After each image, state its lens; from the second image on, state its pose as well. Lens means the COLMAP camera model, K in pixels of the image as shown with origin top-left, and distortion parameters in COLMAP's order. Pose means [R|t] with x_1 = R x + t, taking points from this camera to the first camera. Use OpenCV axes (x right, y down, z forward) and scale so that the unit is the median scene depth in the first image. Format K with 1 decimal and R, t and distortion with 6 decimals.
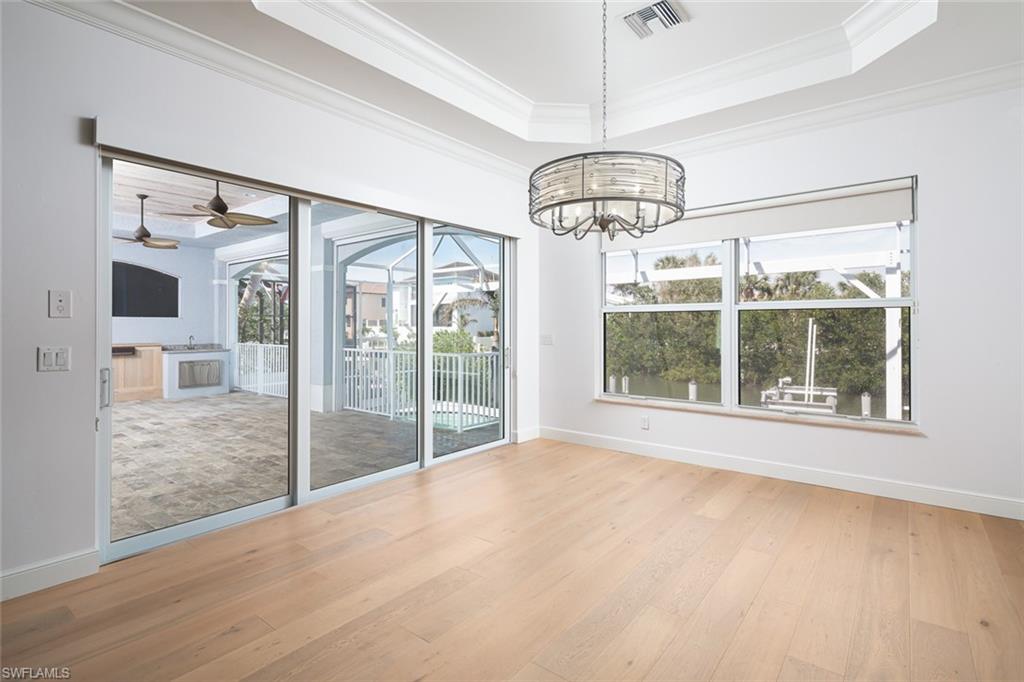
lens RADIAL K [[495.2, 0, 489.8], [0, 495.2, 318.1], [0, 0, 1]] dist [0.005119, -0.003597]
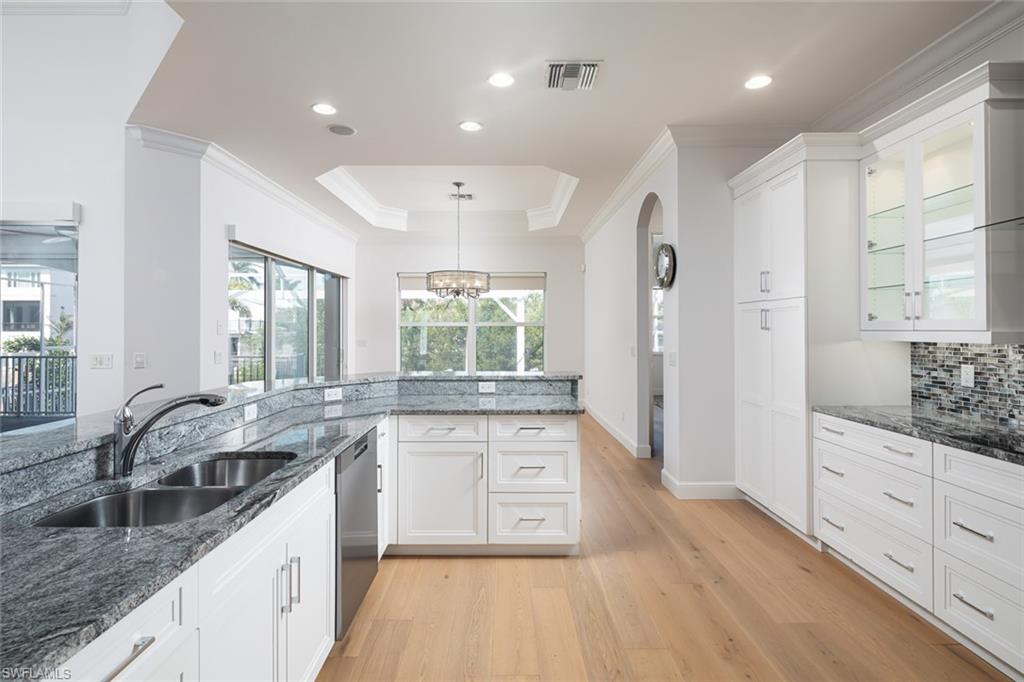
lens RADIAL K [[495.2, 0, 511.2], [0, 495.2, 331.6], [0, 0, 1]] dist [0.005119, -0.003597]
pose [[0.762200, -0.004143, 0.647328, -0.616505], [-0.001599, 0.999964, 0.008283, -0.010703], [-0.647339, -0.007349, 0.762167, -0.536205]]
